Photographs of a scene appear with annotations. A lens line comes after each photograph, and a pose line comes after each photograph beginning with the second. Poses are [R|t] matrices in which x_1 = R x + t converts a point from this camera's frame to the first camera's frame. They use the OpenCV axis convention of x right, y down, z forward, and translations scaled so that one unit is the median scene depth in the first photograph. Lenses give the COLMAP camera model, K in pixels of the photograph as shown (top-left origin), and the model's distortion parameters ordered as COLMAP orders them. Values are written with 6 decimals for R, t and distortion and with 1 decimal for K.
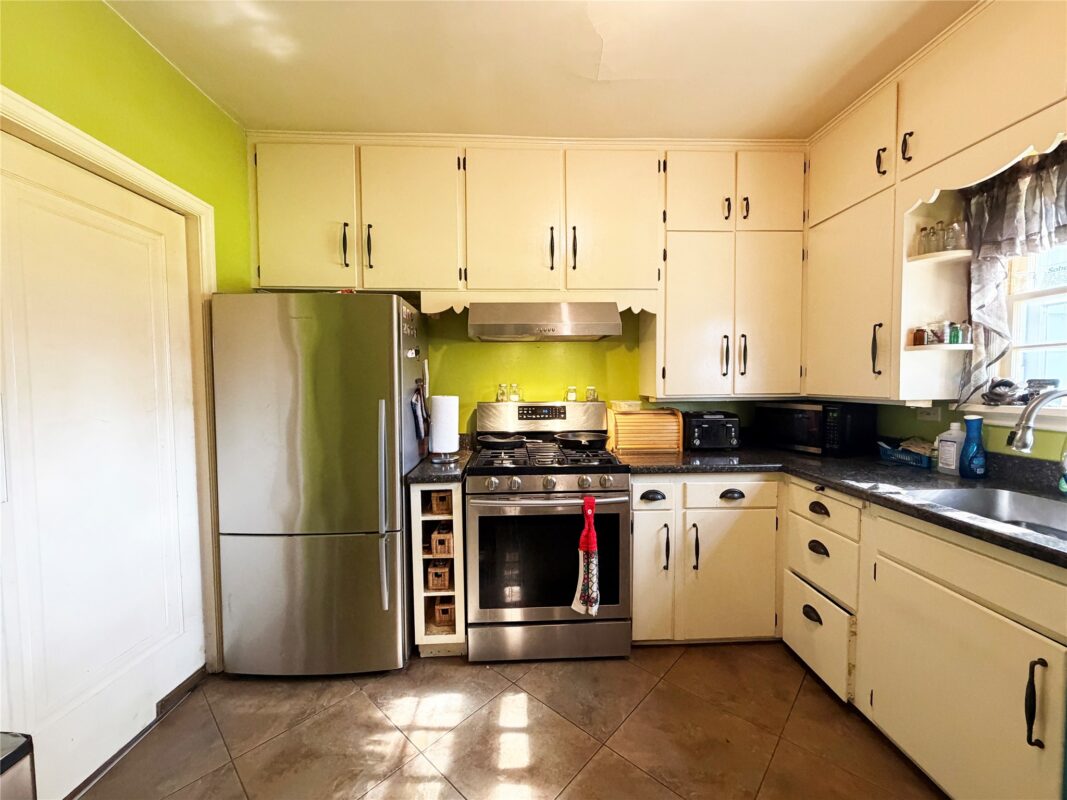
lens RADIAL K [[424.5, 0, 536.5], [0, 424.5, 398.9], [0, 0, 1]] dist [-0.000228, 0.000017]
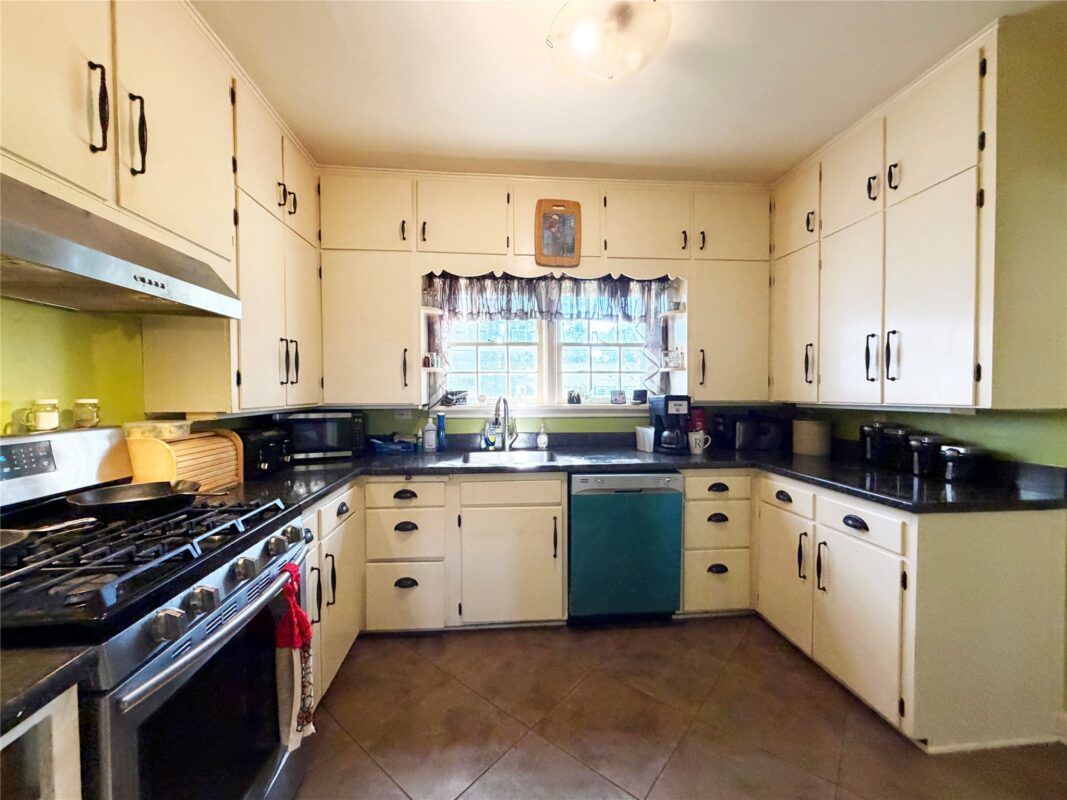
lens RADIAL K [[424.5, 0, 534.6], [0, 424.5, 401.1], [0, 0, 1]] dist [-0.000228, 0.000017]
pose [[-0.053290, -0.013358, 0.998490, -0.565136], [0.043397, 0.998935, 0.015680, -0.014770], [-0.997636, 0.044167, -0.052653, 0.666295]]
